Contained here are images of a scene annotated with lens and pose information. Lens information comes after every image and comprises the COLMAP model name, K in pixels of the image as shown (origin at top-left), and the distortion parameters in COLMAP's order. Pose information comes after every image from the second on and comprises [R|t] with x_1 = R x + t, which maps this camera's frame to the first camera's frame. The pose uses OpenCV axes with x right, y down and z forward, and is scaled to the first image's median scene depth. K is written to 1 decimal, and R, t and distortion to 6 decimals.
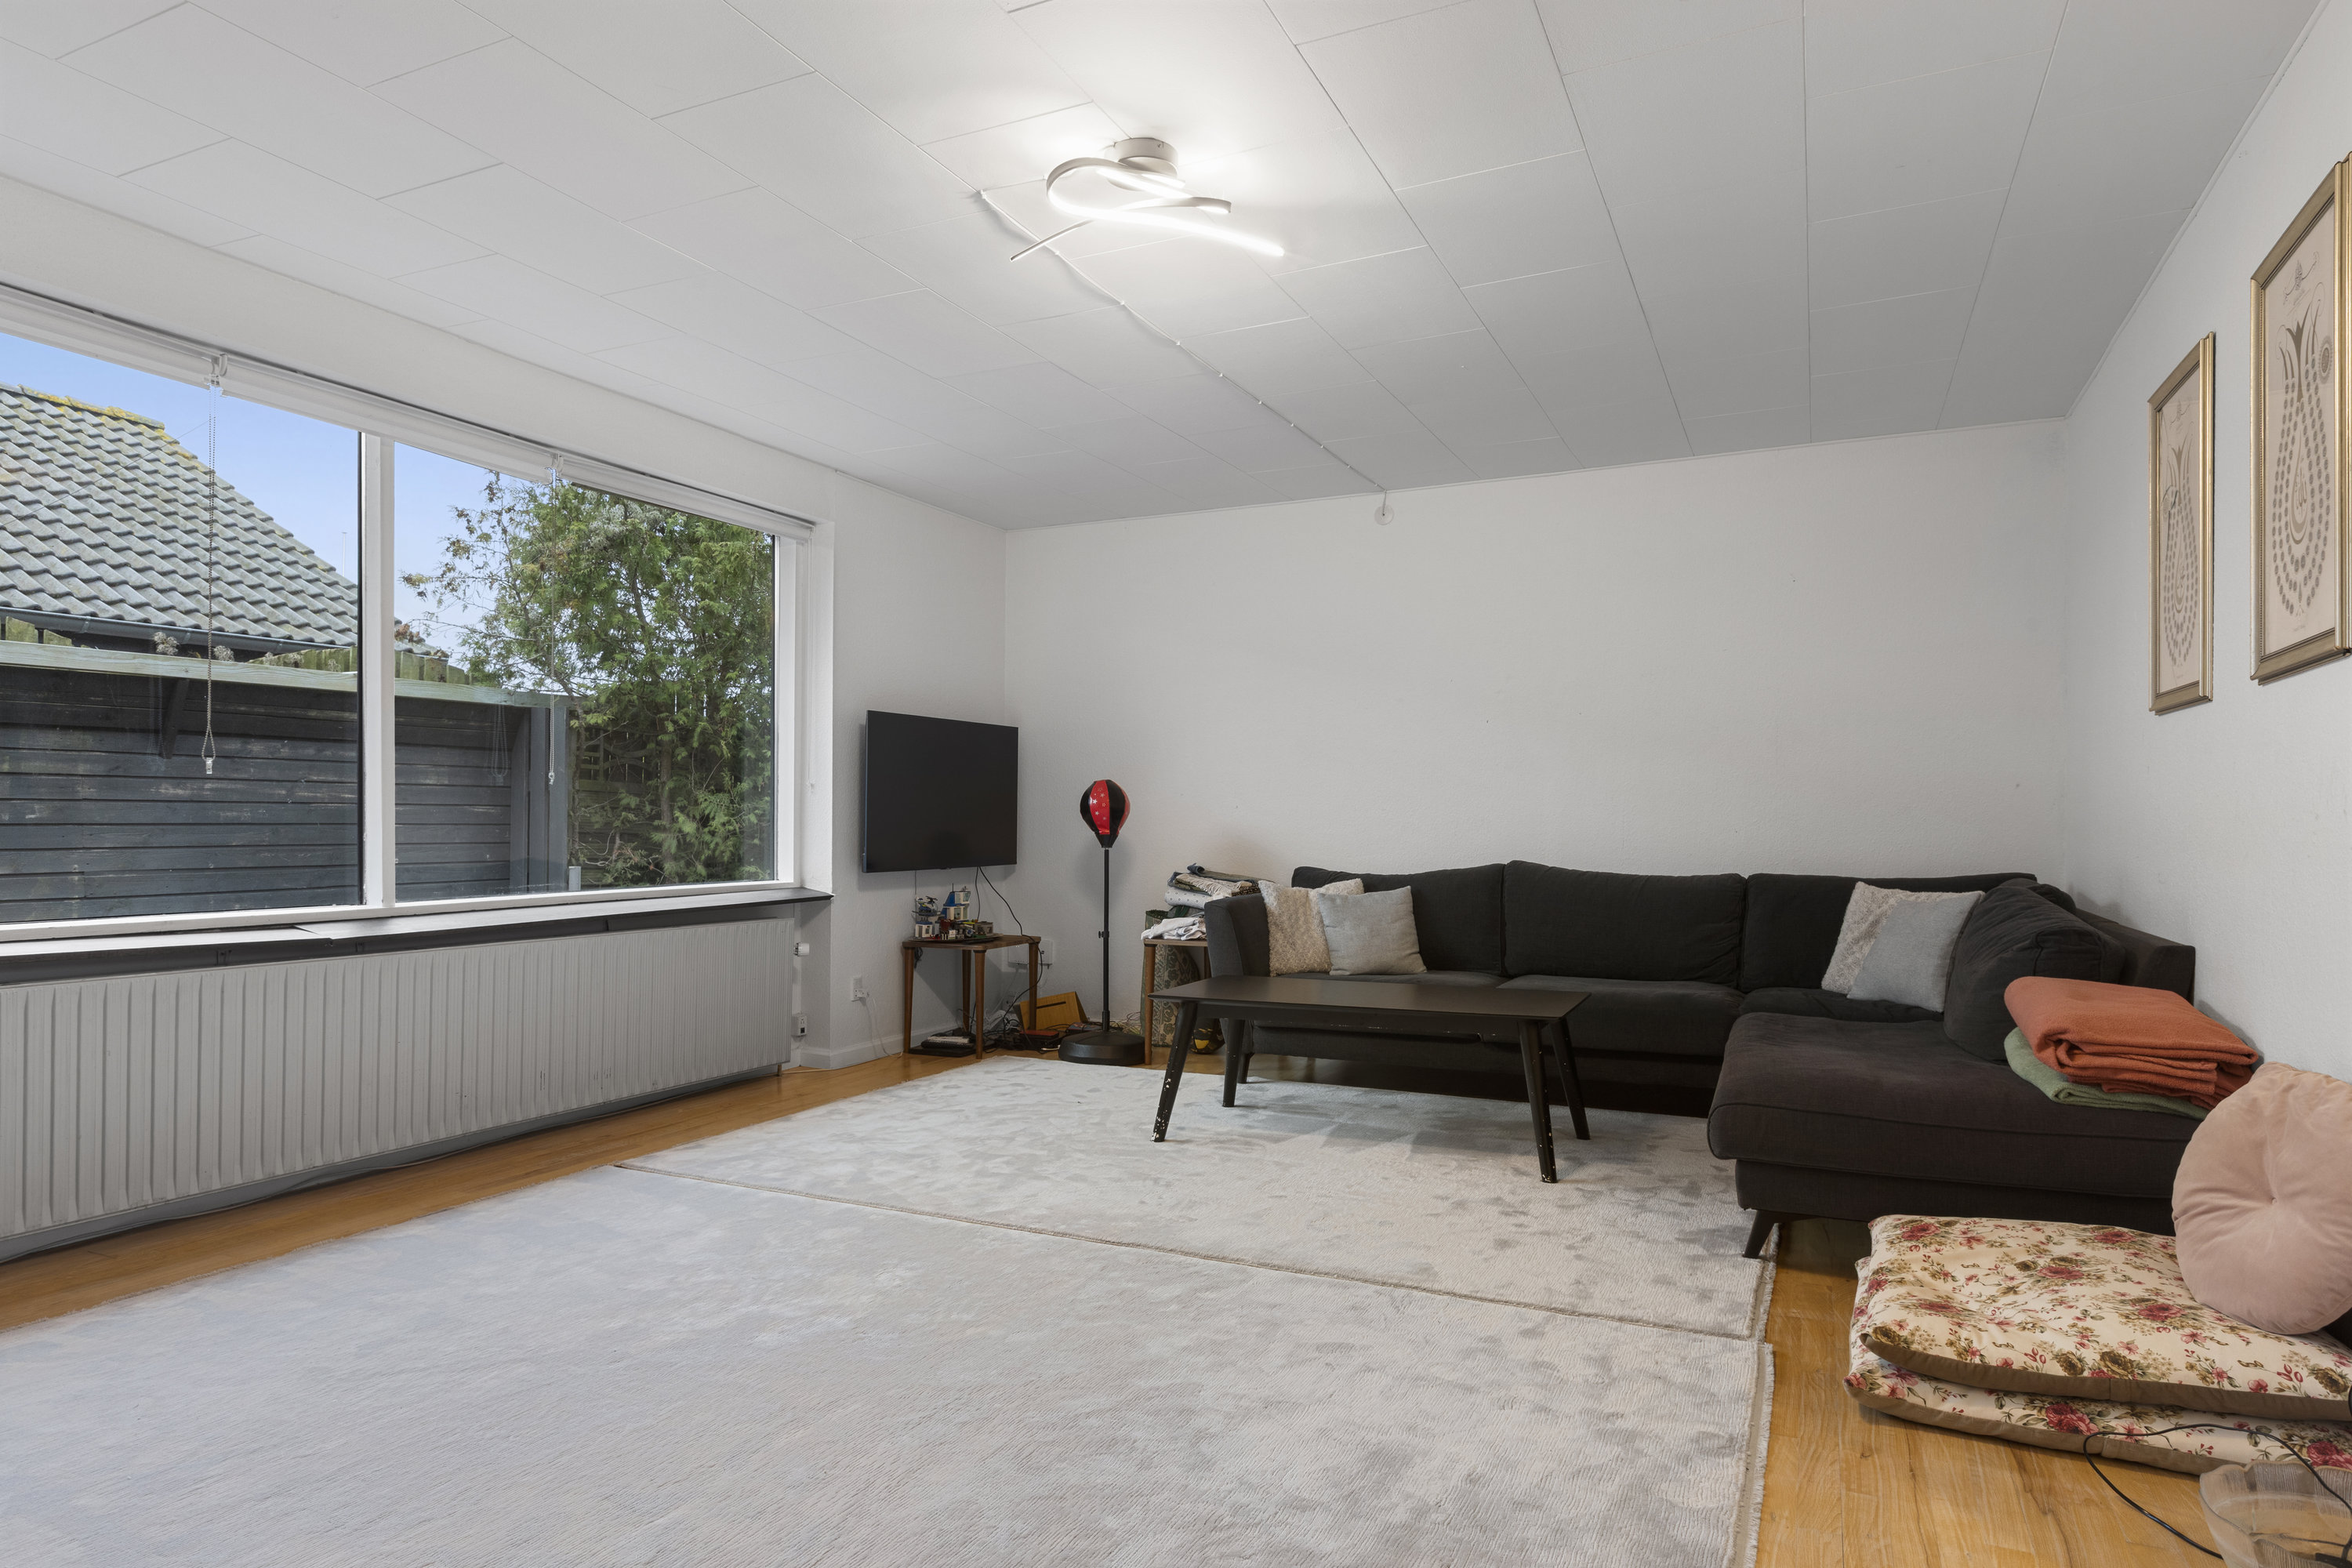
lens RADIAL K [[1385.3, 0, 1168.1], [0, 1385.3, 851.2], [0, 0, 1]] dist [0.003967, -0.002005]
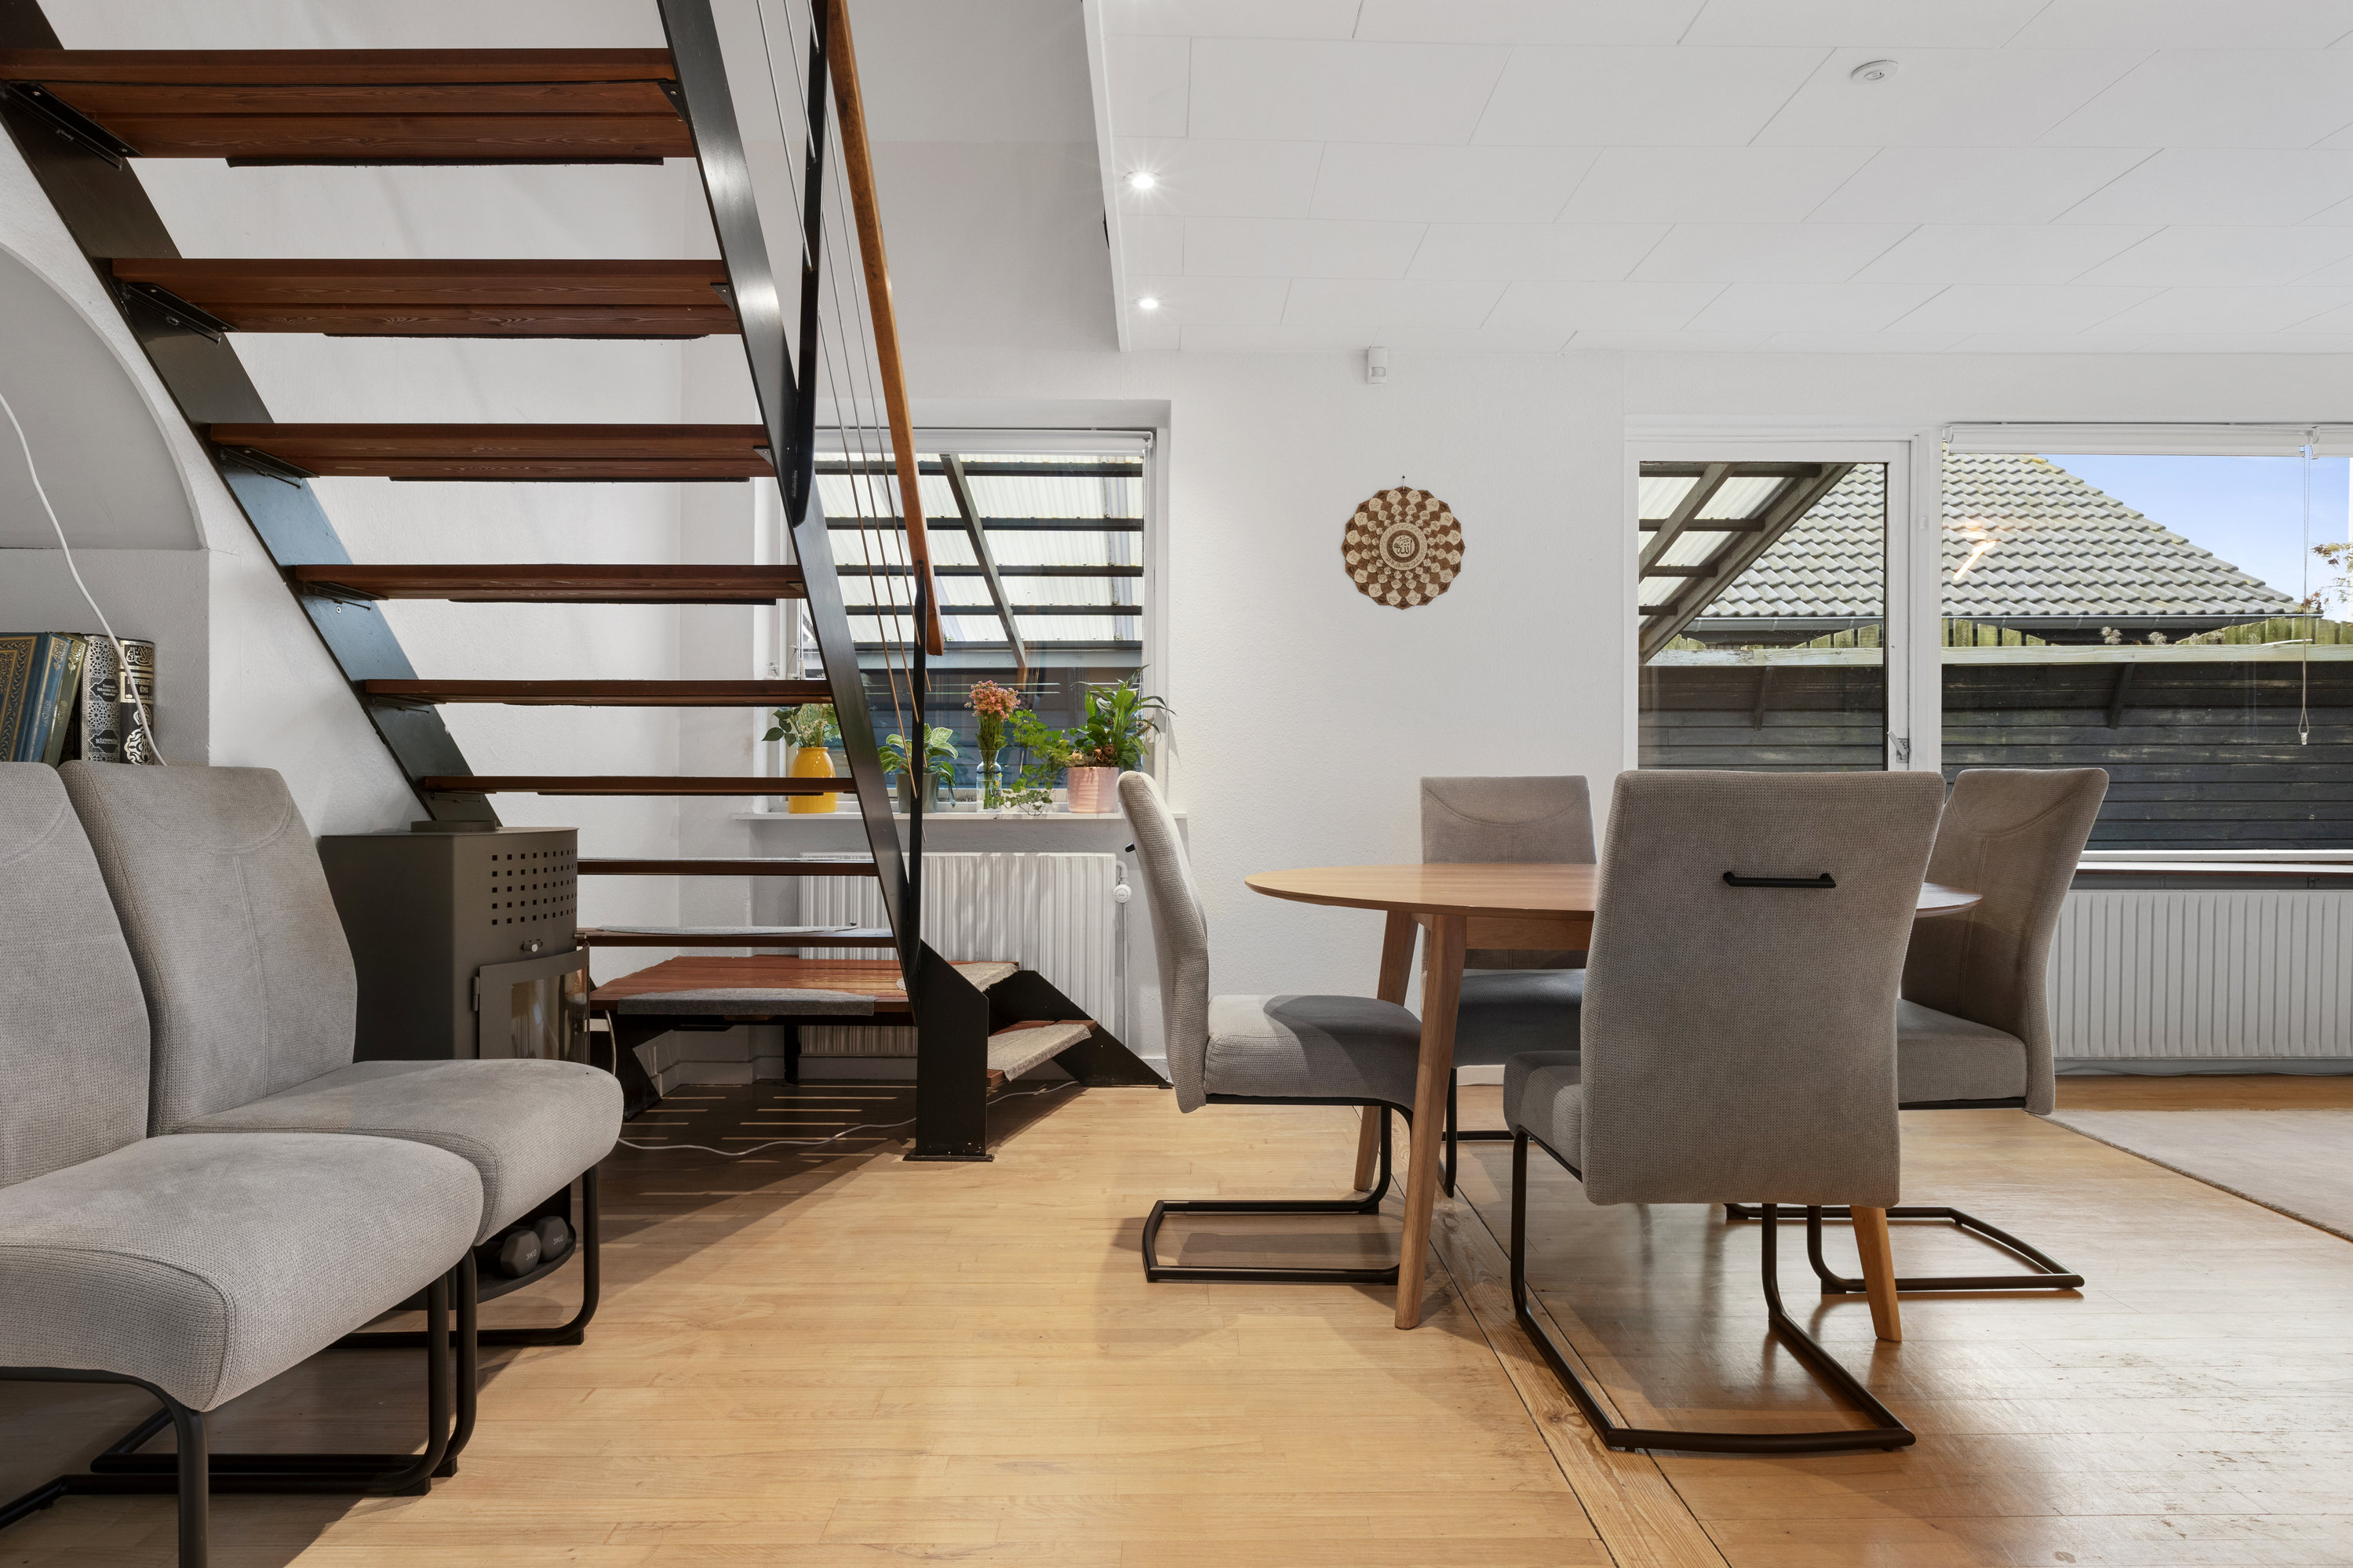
lens RADIAL K [[1385.7, 0, 1178.0], [0, 1385.7, 779.8], [0, 0, 1]] dist [0.003967, -0.002005]
pose [[0.442109, -0.002061, -0.896959, 0.015931], [-0.016758, 0.999804, -0.010557, 0.006058], [0.896805, 0.019698, 0.441988, -0.344177]]
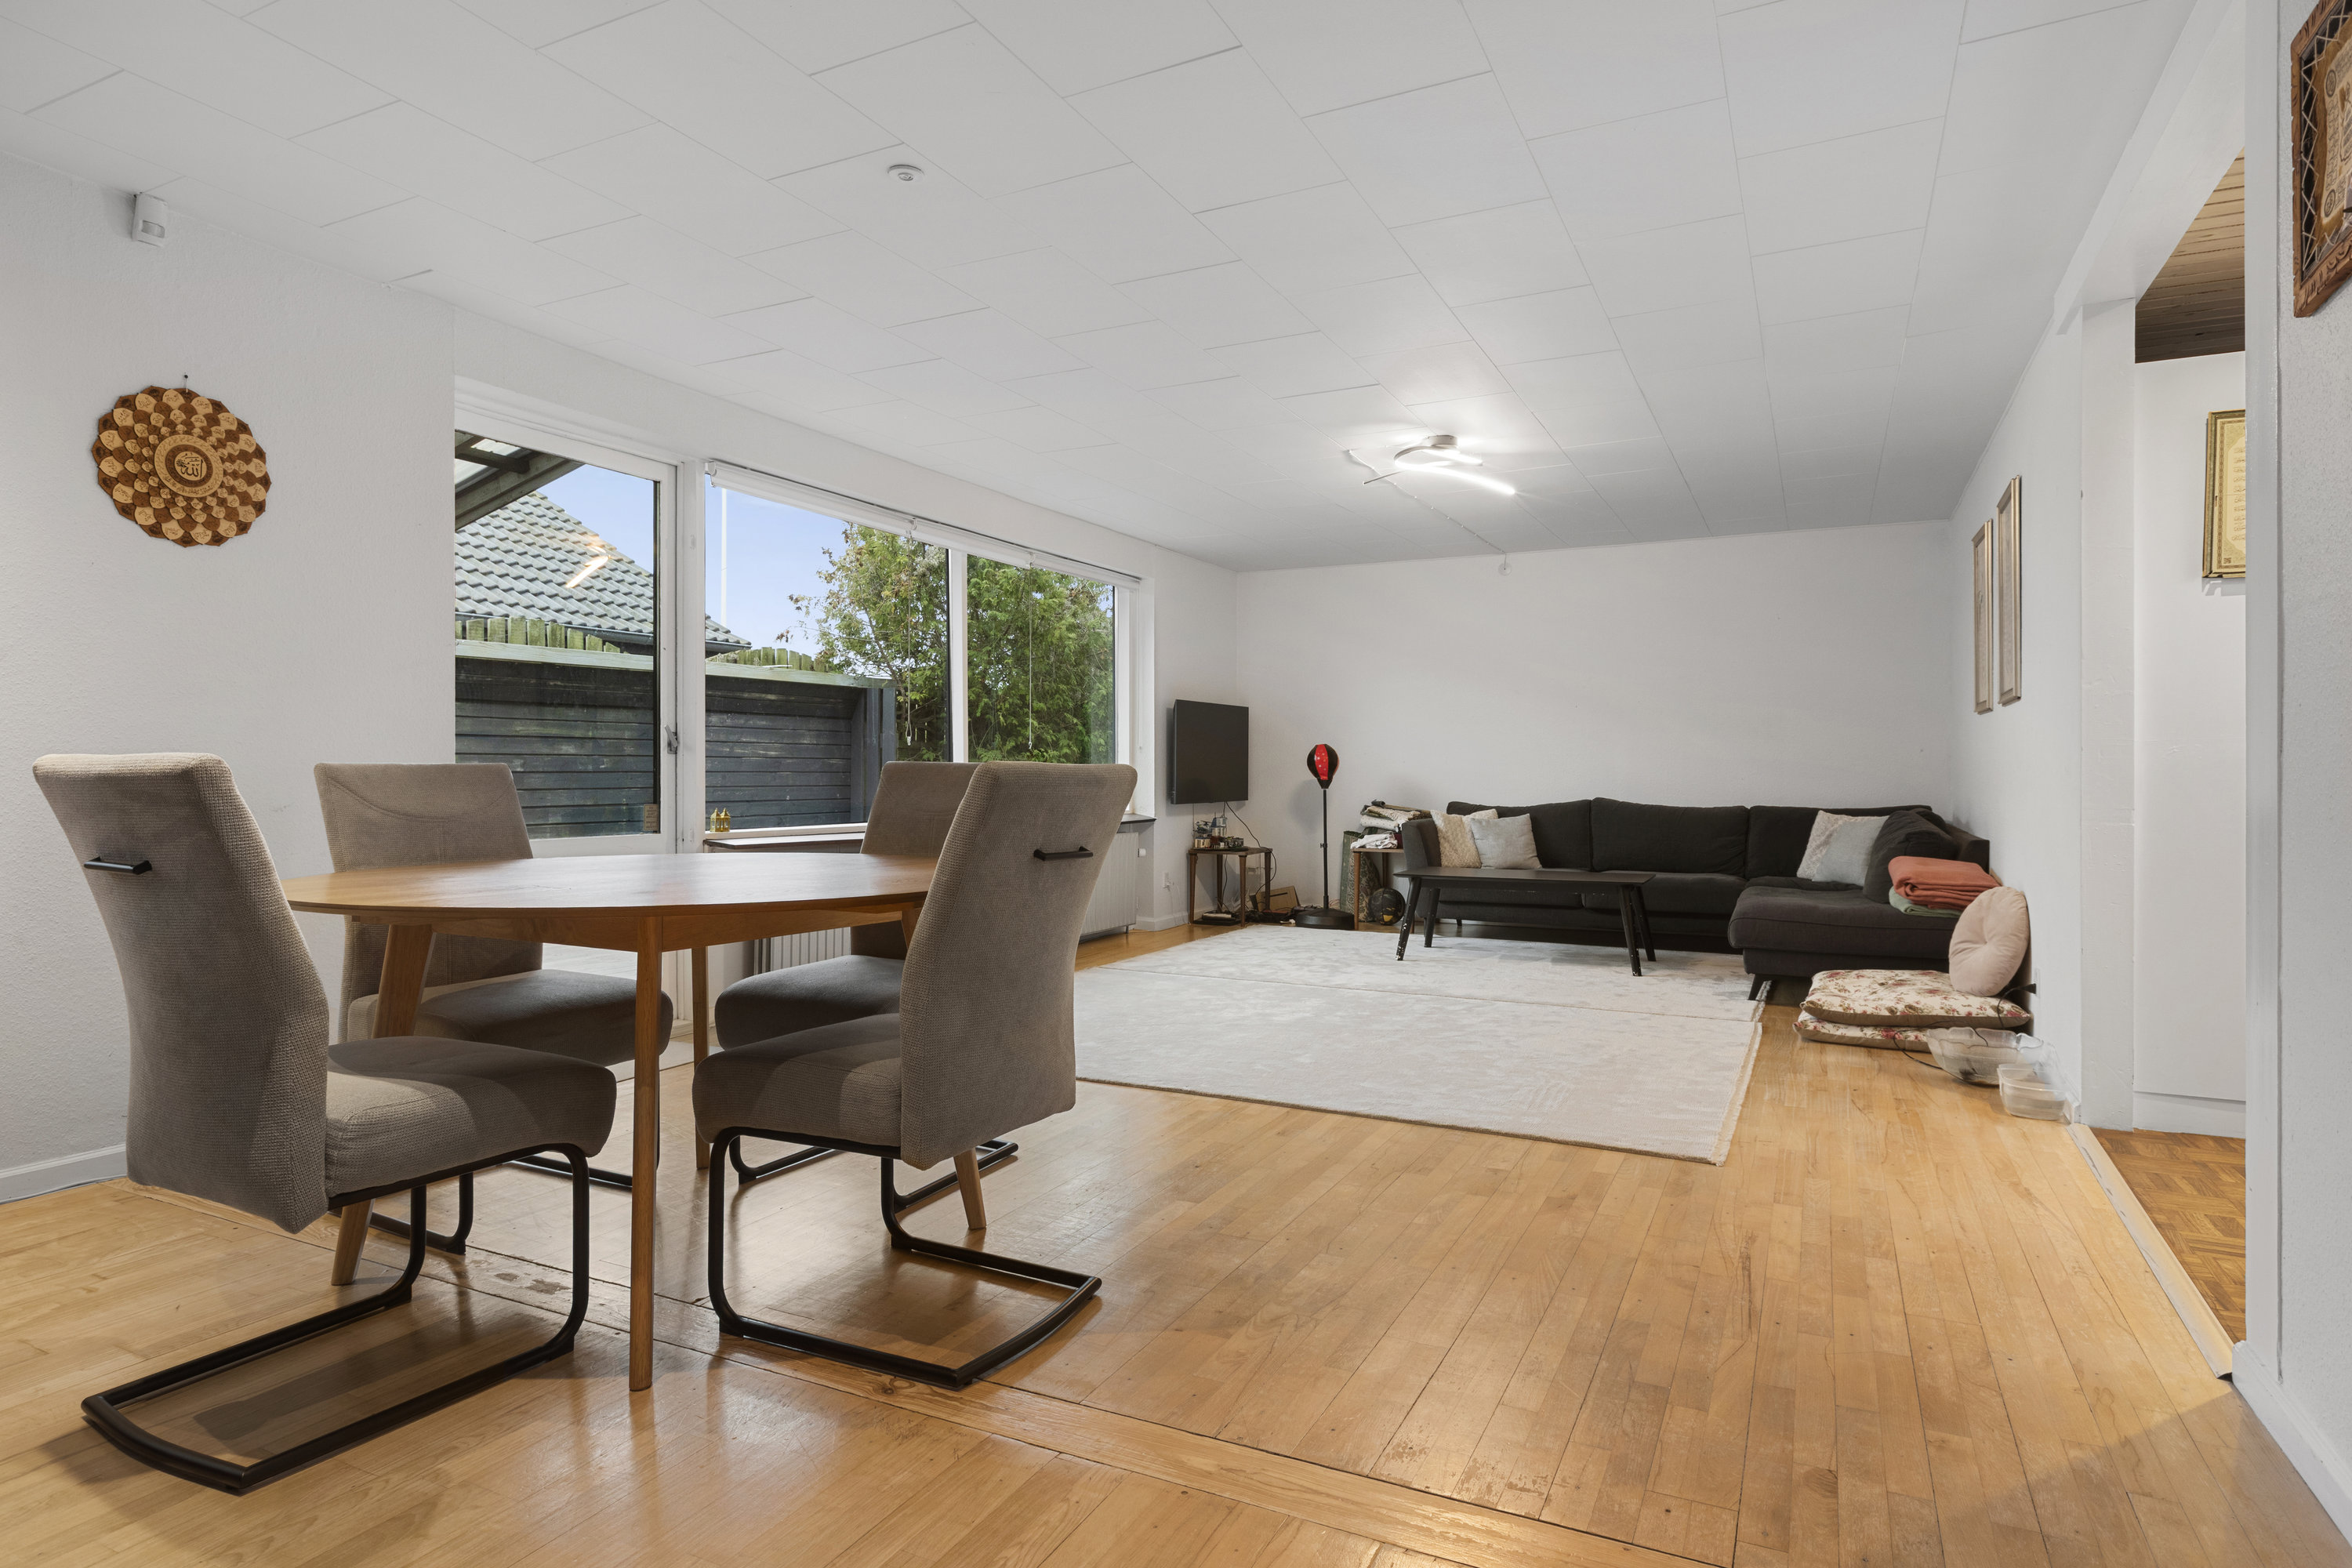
lens RADIAL K [[1295.7, 0, 1179.6], [0, 1295.7, 765.6], [0, 0, 1]] dist [0.002952, 0.000240]
pose [[0.999815, 0.002340, -0.019091, -0.184049], [-0.002811, 0.999692, -0.024653, 0.008058], [0.019028, 0.024702, 0.999514, -0.444514]]
